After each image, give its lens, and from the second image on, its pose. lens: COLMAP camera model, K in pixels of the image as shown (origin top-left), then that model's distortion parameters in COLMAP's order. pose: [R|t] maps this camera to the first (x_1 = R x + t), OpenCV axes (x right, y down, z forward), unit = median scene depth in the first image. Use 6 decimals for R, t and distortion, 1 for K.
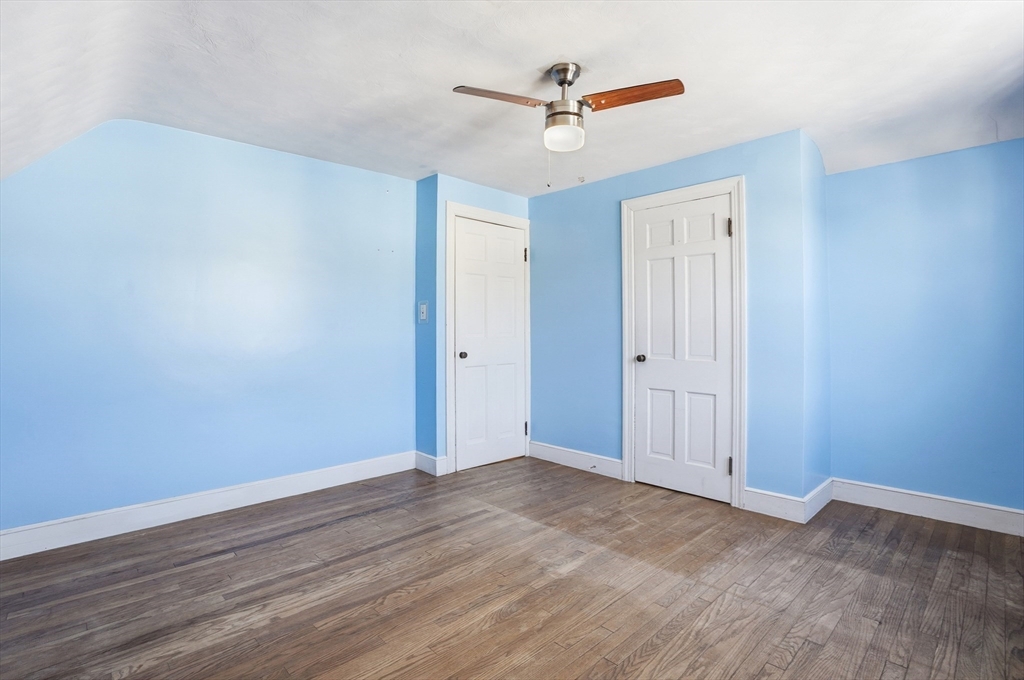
lens RADIAL K [[481.2, 0, 504.1], [0, 481.2, 332.1], [0, 0, 1]] dist [-0.069038, 0.018824]
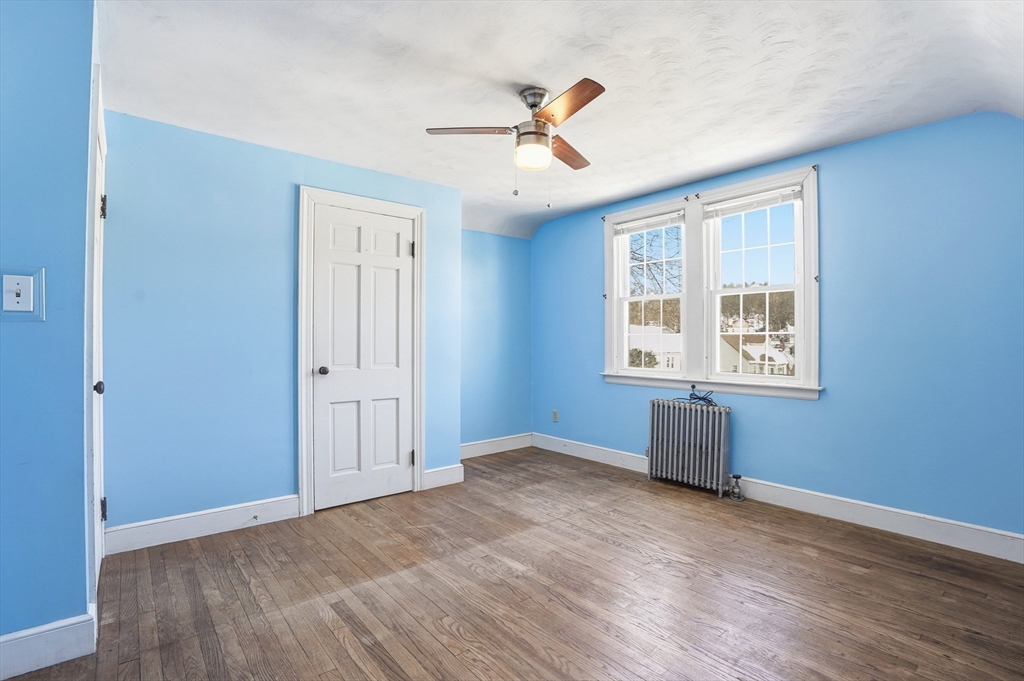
lens RADIAL K [[481.2, 0, 506.6], [0, 481.2, 342.2], [0, 0, 1]] dist [-0.069038, 0.018824]
pose [[0.066616, 0.001194, 0.997778, -0.868815], [0.000834, 0.999999, -0.001252, 0.006594], [-0.997778, 0.000915, 0.066615, 0.905941]]
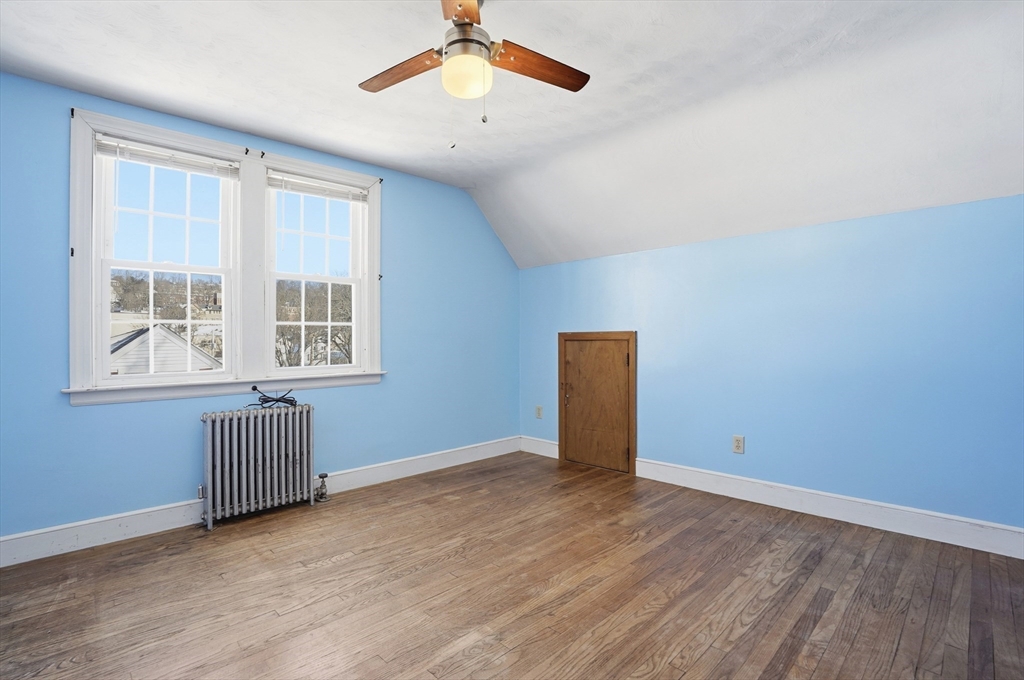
lens RADIAL K [[481.2, 0, 510.9], [0, 481.2, 340.5], [0, 0, 1]] dist [-0.069038, 0.018824]
pose [[-0.999703, 0.012780, -0.020756, 0.068725], [0.012662, 0.999903, 0.005836, 0.025821], [0.020828, 0.005572, -0.999768, 1.643490]]
